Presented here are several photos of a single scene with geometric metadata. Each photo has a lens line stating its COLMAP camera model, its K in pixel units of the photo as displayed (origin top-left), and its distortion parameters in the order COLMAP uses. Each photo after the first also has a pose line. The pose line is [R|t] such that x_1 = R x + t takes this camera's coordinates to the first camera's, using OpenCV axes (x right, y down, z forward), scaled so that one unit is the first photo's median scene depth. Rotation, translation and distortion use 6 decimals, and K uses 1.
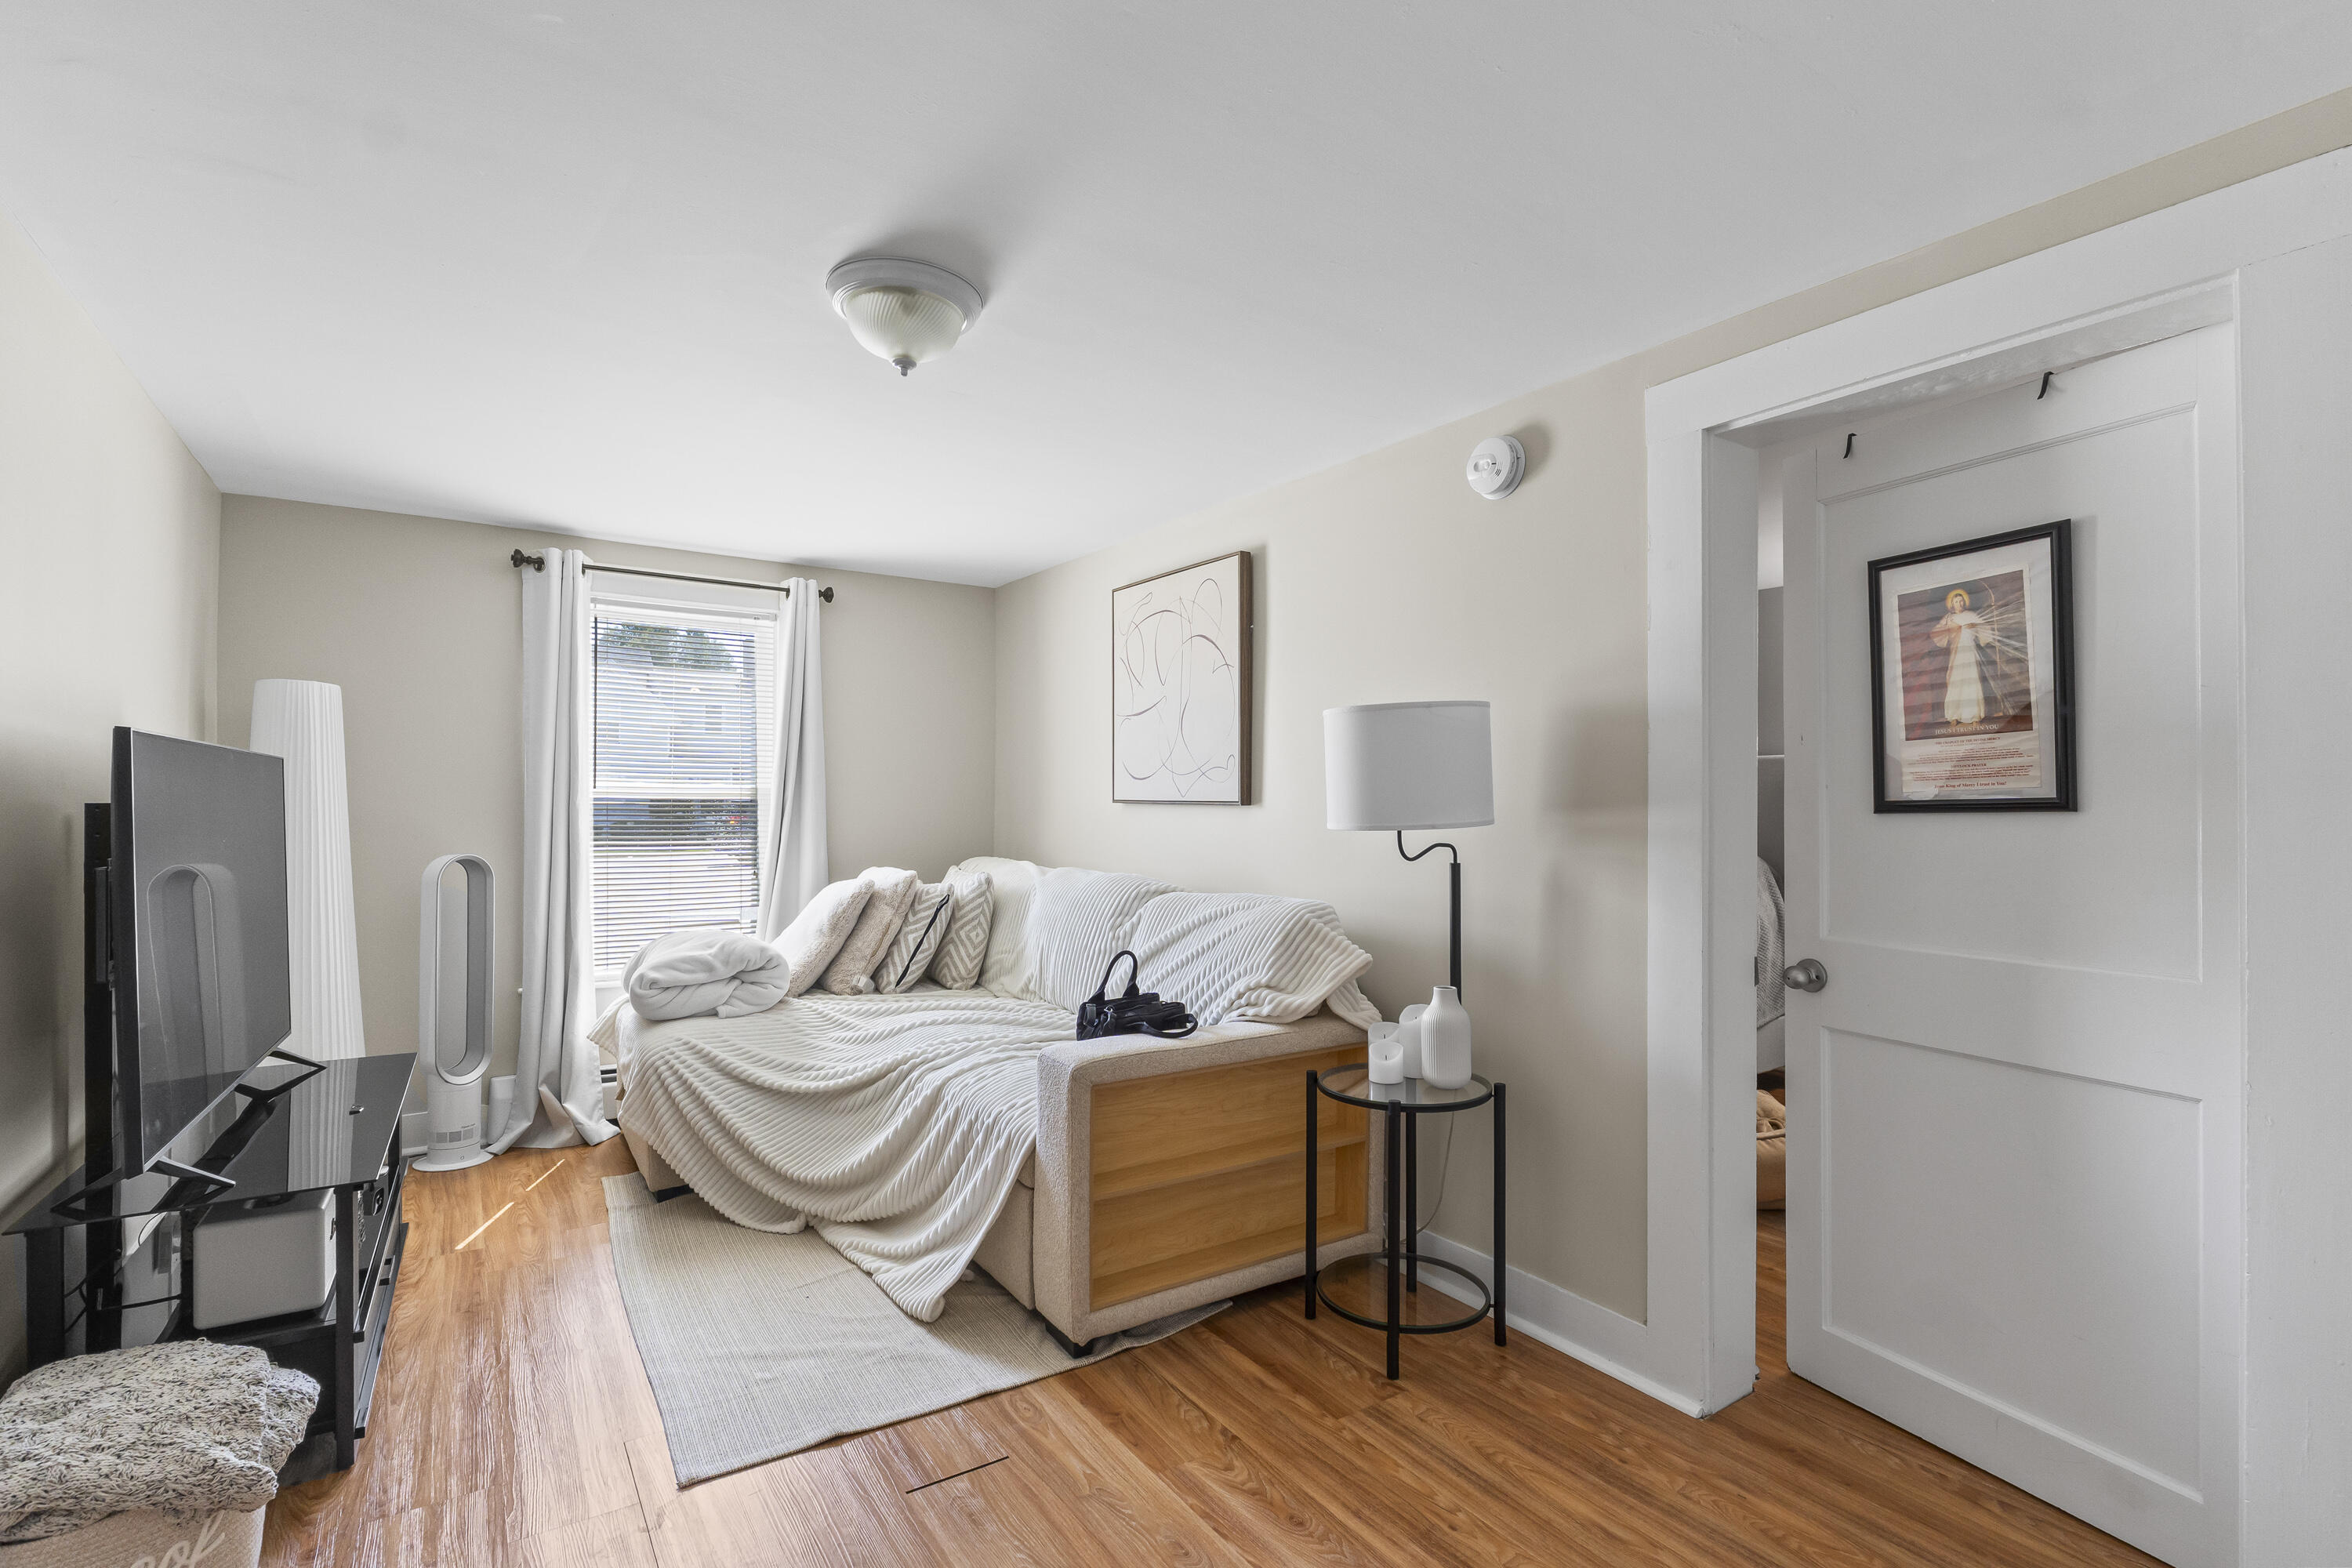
lens RADIAL K [[1076.0, 0, 1172.9], [0, 1076.0, 813.3], [0, 0, 1]] dist [0.001308, 0.000177]
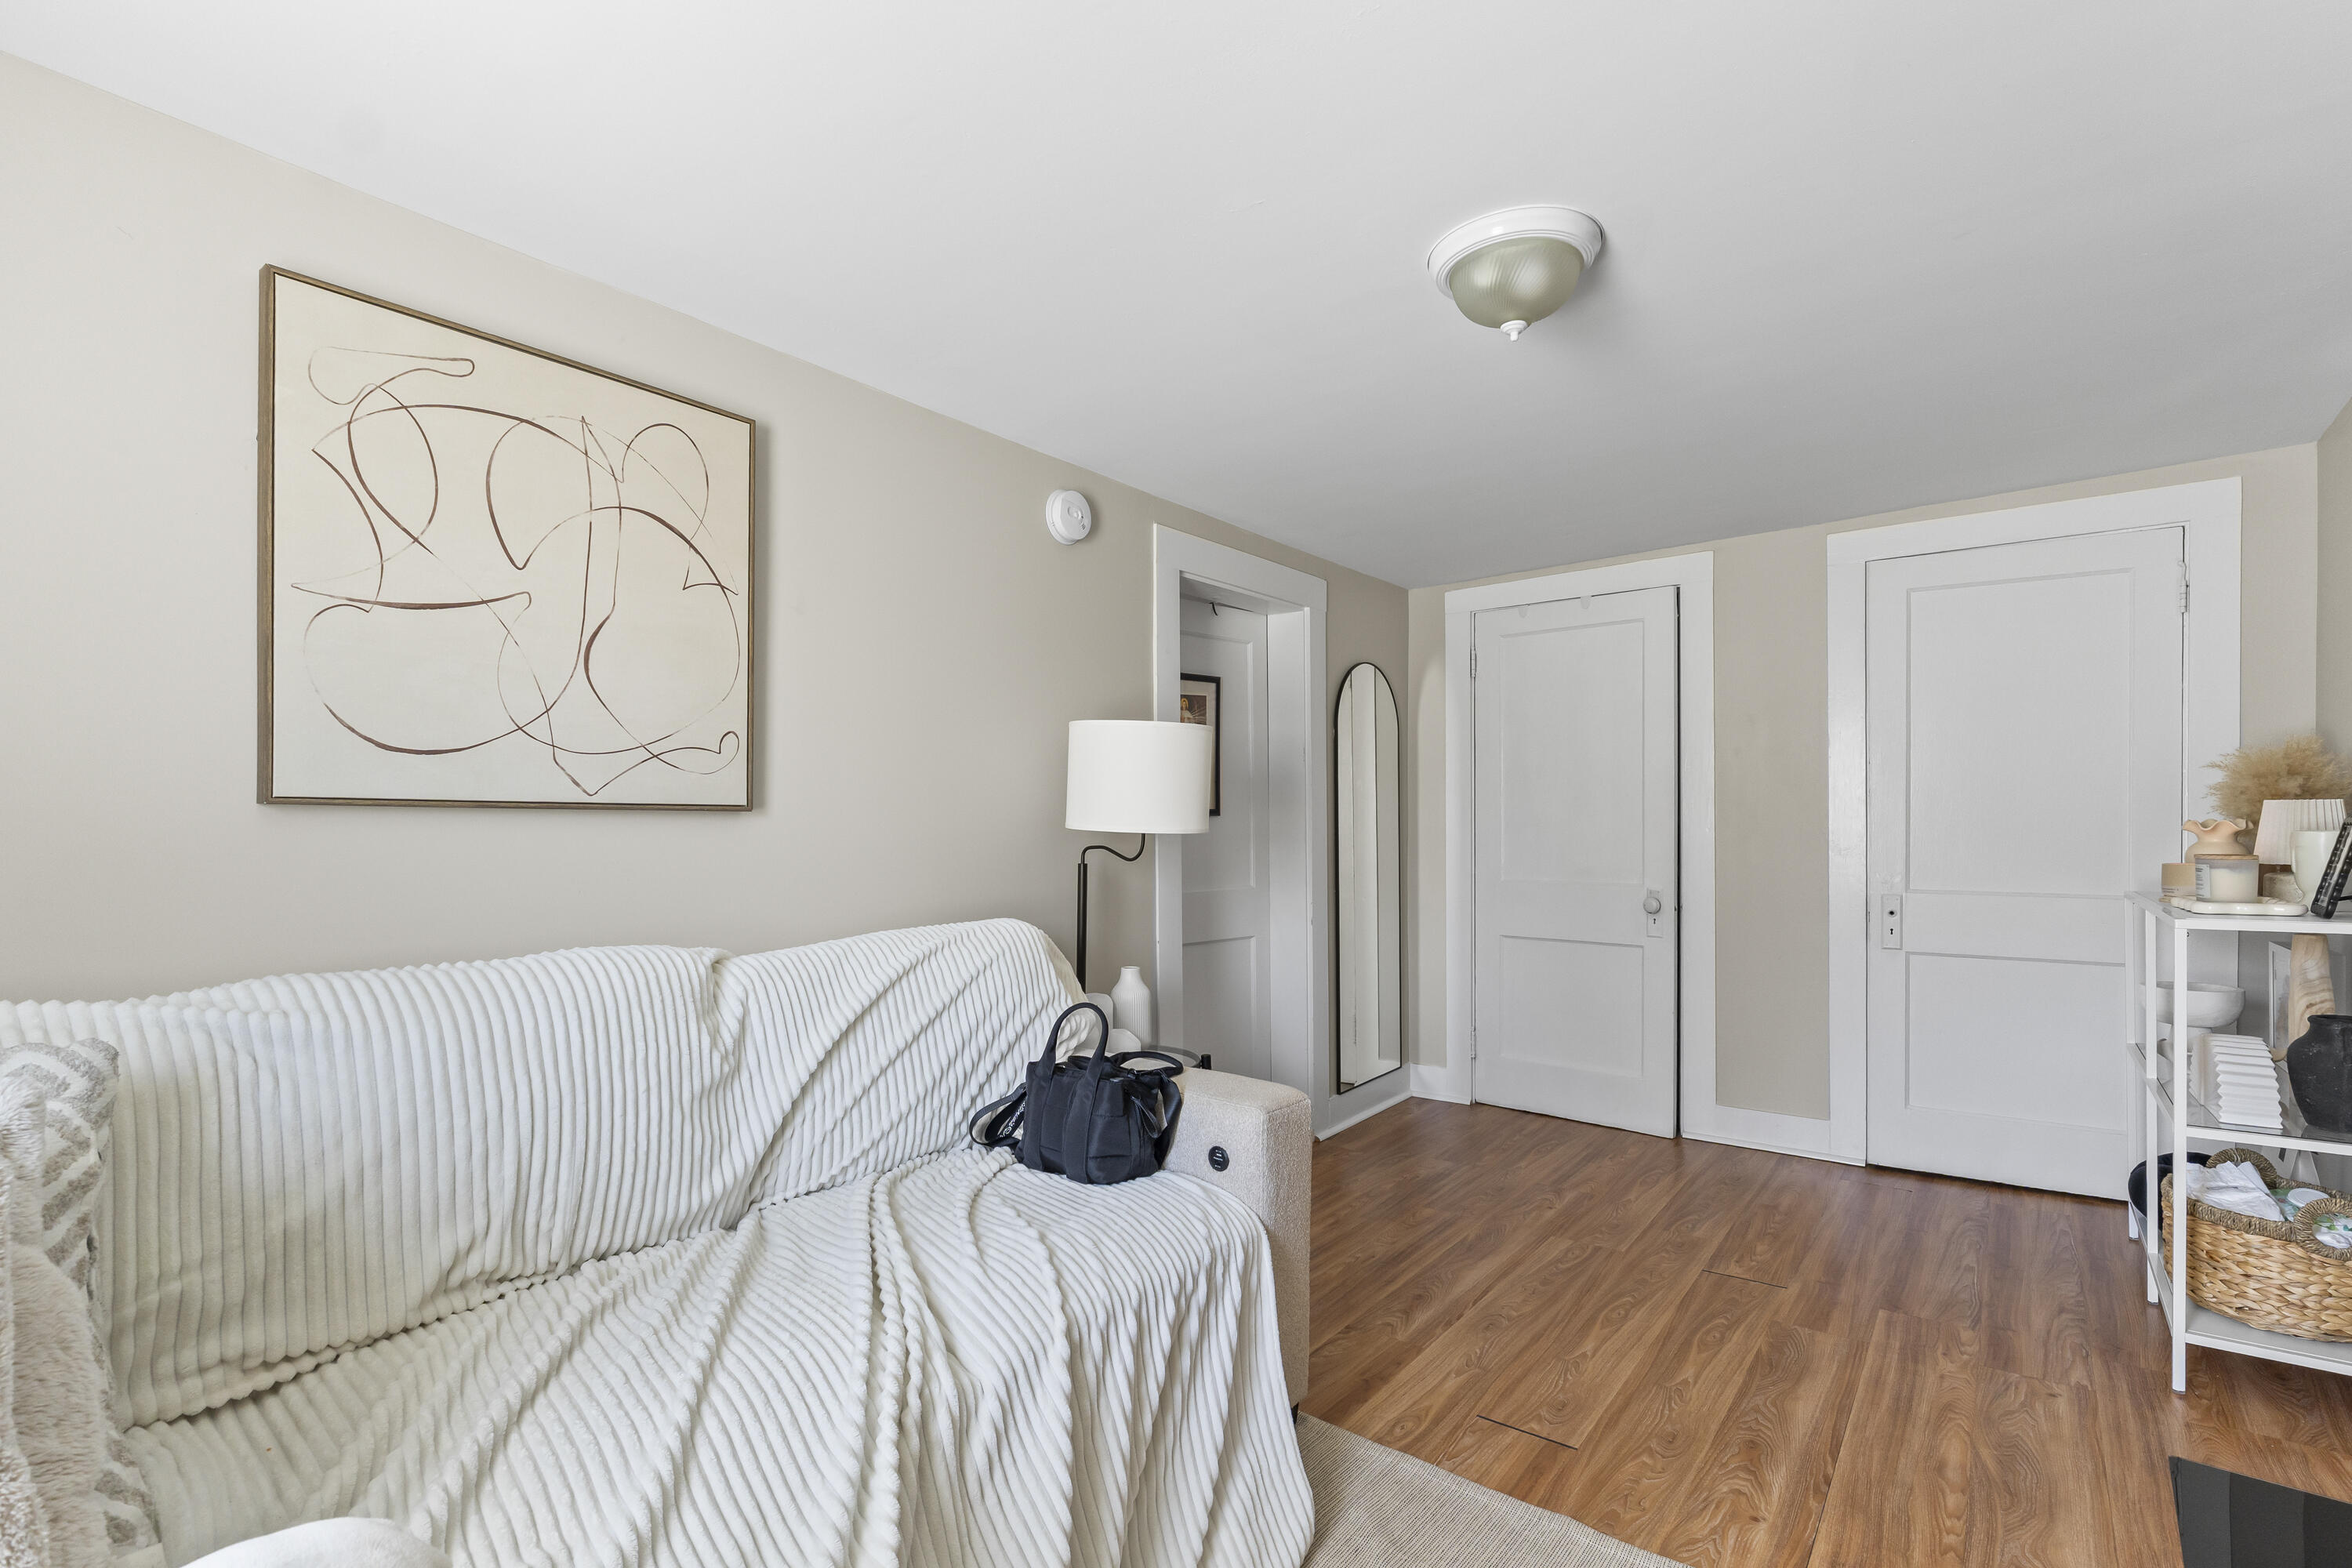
lens RADIAL K [[1076.0, 0, 1172.9], [0, 1076.0, 813.3], [0, 0, 1]] dist [0.001308, 0.000177]
pose [[-0.310109, -0.007093, 0.950675, -0.630589], [-0.000681, 0.999974, 0.007239, -0.010161], [-0.950701, 0.001597, -0.310105, 0.946393]]
